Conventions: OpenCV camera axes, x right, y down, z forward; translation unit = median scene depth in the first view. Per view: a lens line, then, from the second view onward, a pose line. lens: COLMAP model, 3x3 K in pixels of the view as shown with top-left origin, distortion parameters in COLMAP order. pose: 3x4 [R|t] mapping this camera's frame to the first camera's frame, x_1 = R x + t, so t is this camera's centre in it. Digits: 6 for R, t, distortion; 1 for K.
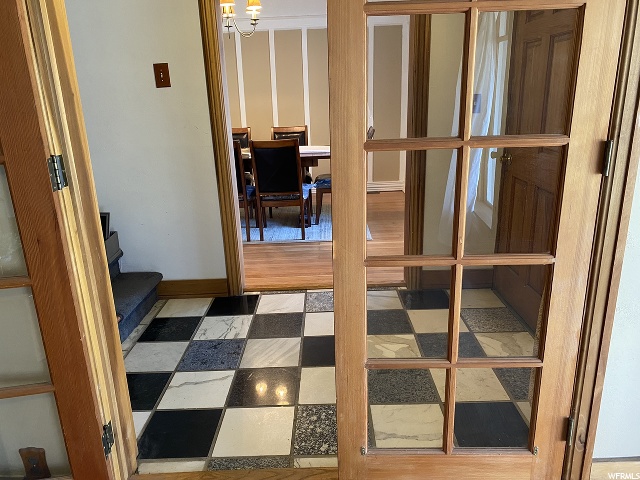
lens RADIAL K [[486.1, 0, 320.0], [0, 486.1, 240.0], [0, 0, 1]] dist [0.063665, -0.095313]
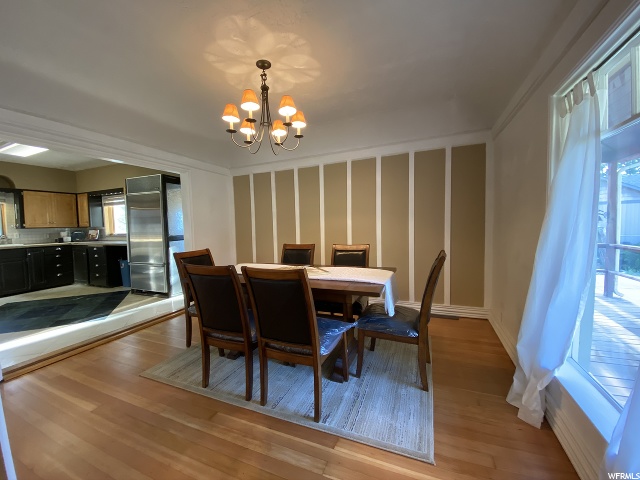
lens RADIAL K [[258.4, 0, 317.7], [0, 258.4, 239.6], [0, 0, 1]] dist [0.027302, -0.022752]
pose [[0.922780, 0.028700, -0.384257, 0.089503], [-0.115705, 0.971841, -0.205274, -0.157520], [0.367545, 0.233883, 0.900116, 0.623555]]
